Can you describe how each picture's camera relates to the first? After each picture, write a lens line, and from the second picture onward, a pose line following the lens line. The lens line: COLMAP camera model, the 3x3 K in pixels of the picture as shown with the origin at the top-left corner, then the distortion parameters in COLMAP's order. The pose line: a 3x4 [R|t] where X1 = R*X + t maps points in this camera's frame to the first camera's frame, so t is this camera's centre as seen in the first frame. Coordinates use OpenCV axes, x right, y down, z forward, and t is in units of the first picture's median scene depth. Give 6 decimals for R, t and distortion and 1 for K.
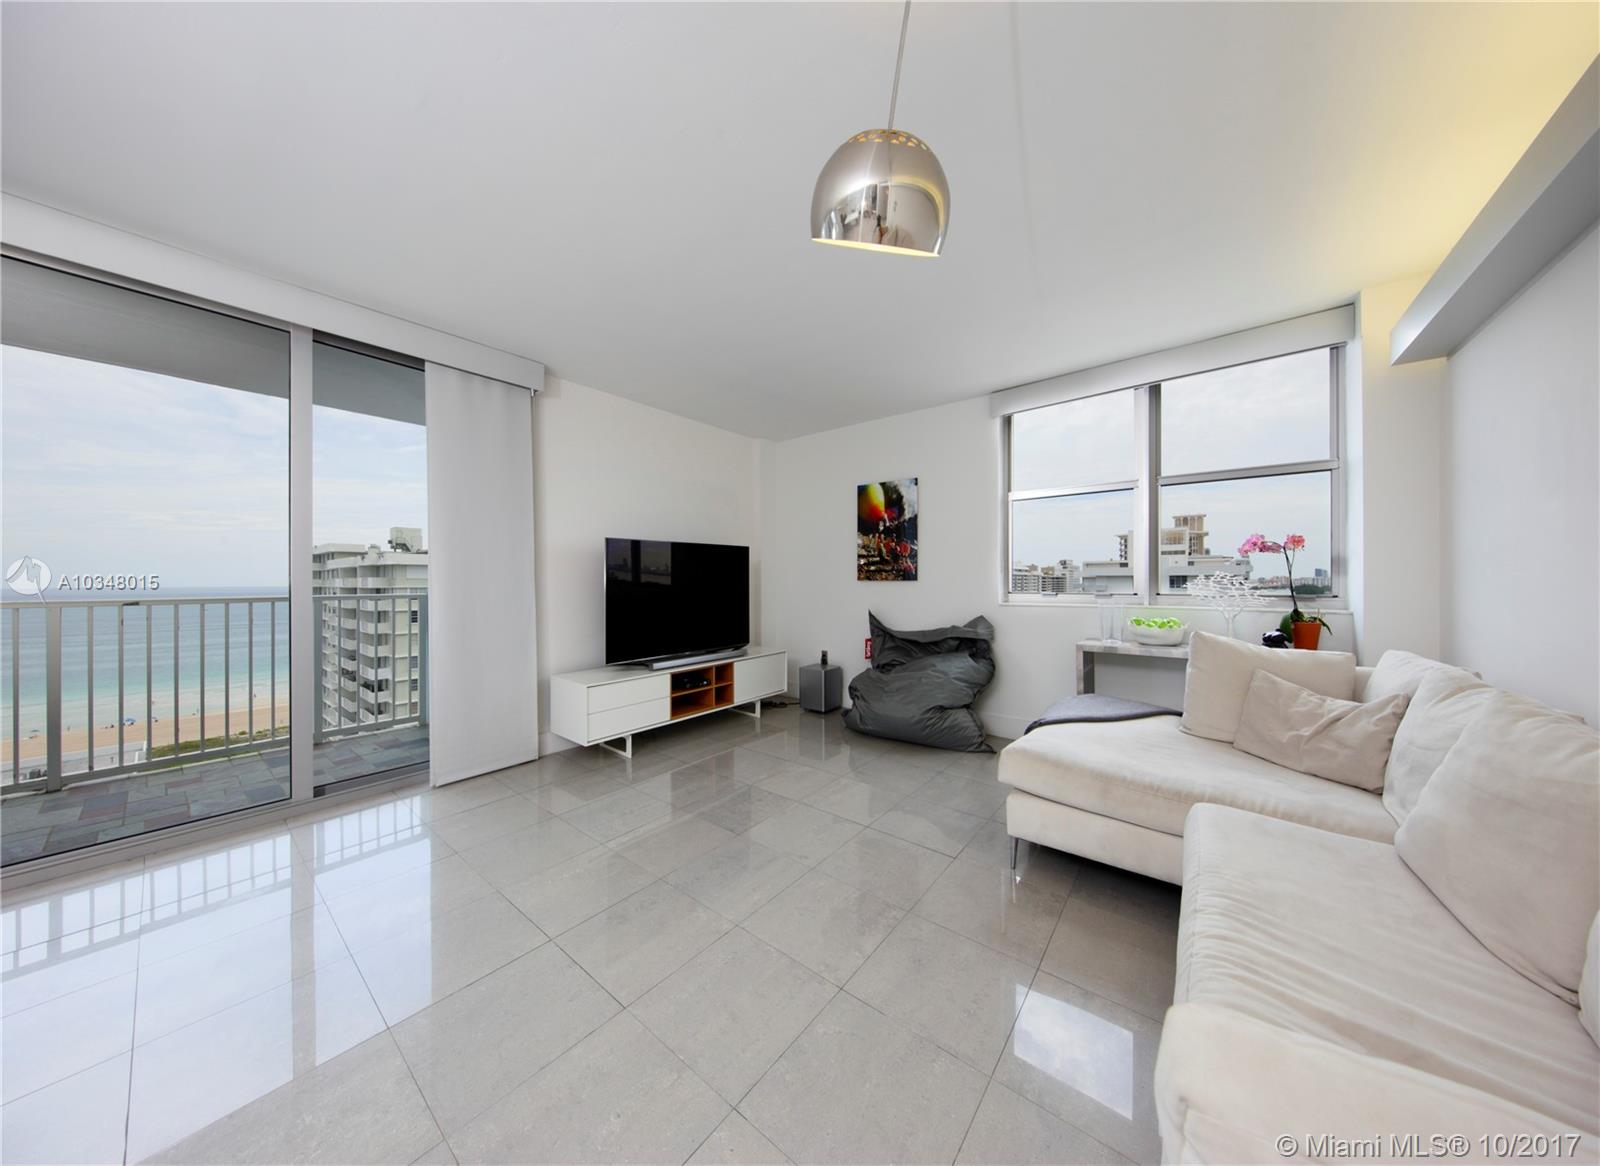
lens RADIAL K [[508.6, 0, 805.4], [0, 508.6, 574.8], [0, 0, 1]] dist [-0.013926, 0.000056]
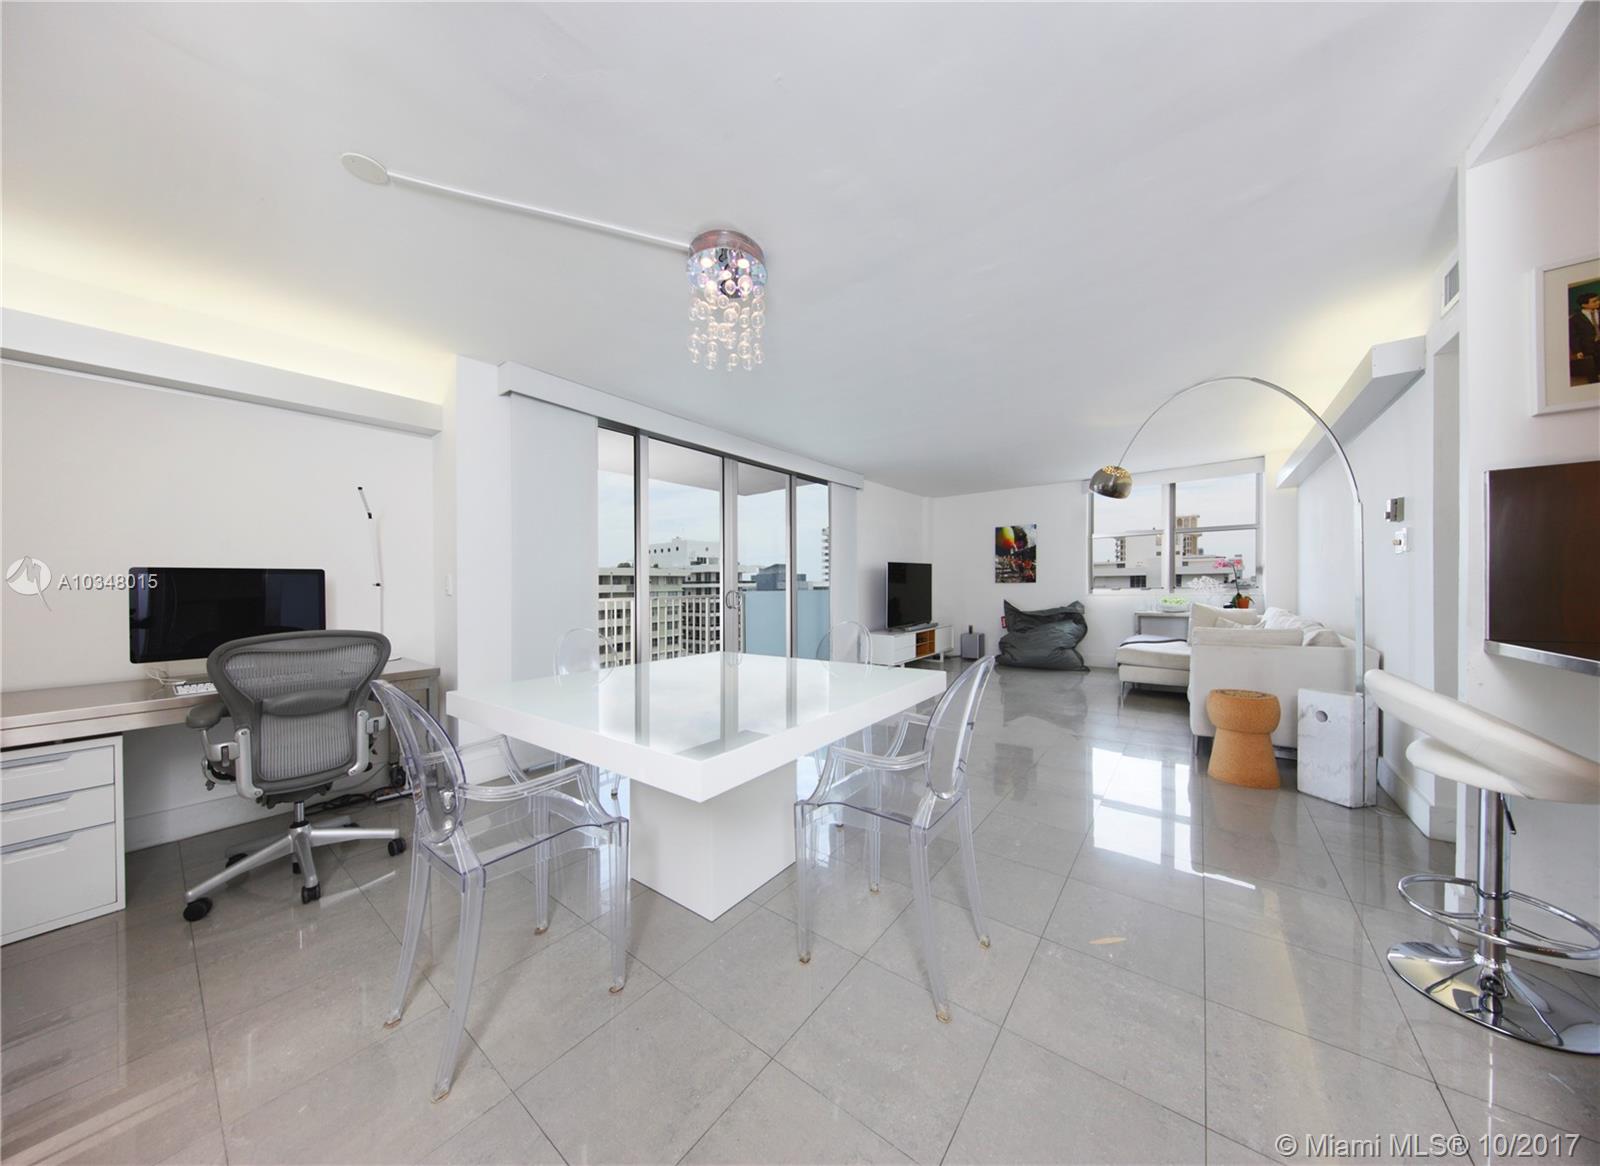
lens RADIAL K [[513.4, 0, 807.4], [0, 513.4, 585.9], [0, 0, 1]] dist [-0.000028, -0.000061]
pose [[0.999746, -0.012399, 0.018816, -0.654873], [0.012134, 0.999827, 0.014088, -0.012198], [-0.018988, -0.013856, 0.999724, -0.832169]]
